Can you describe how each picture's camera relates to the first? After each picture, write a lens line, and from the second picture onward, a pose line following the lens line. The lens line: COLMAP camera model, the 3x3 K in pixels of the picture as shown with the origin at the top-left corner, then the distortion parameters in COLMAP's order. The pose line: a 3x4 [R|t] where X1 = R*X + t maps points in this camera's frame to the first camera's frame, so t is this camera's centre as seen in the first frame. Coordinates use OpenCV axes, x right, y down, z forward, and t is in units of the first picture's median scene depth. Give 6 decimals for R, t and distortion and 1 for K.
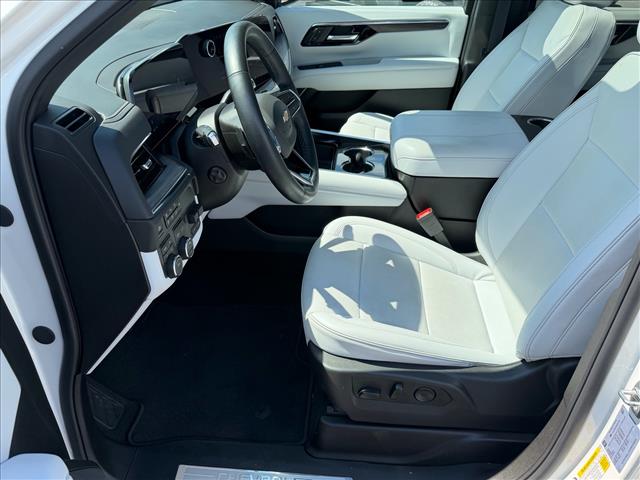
lens RADIAL K [[522.5, 0, 320.0], [0, 522.5, 240.0], [0, 0, 1]] dist [0.000587, 0.000161]
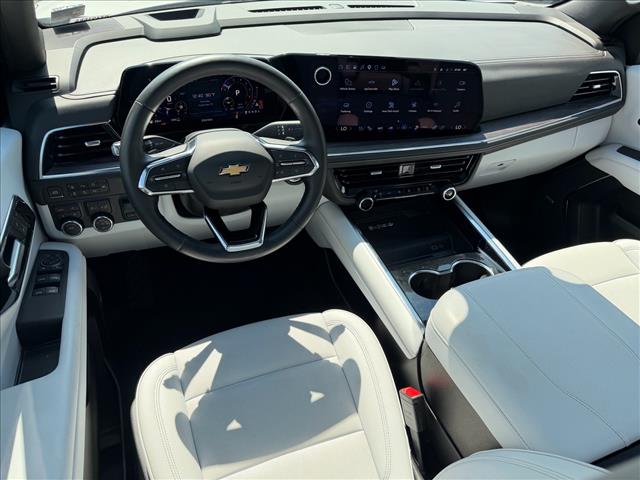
lens RADIAL K [[451.7, 0, 320.0], [0, 451.7, 240.0], [0, 0, 1]] dist [0.000364, -0.000096]
pose [[0.453406, 0.578770, -0.677826, 0.449129], [-0.513842, 0.791124, 0.331796, -0.359770], [0.728278, 0.197857, 0.656097, 0.496652]]
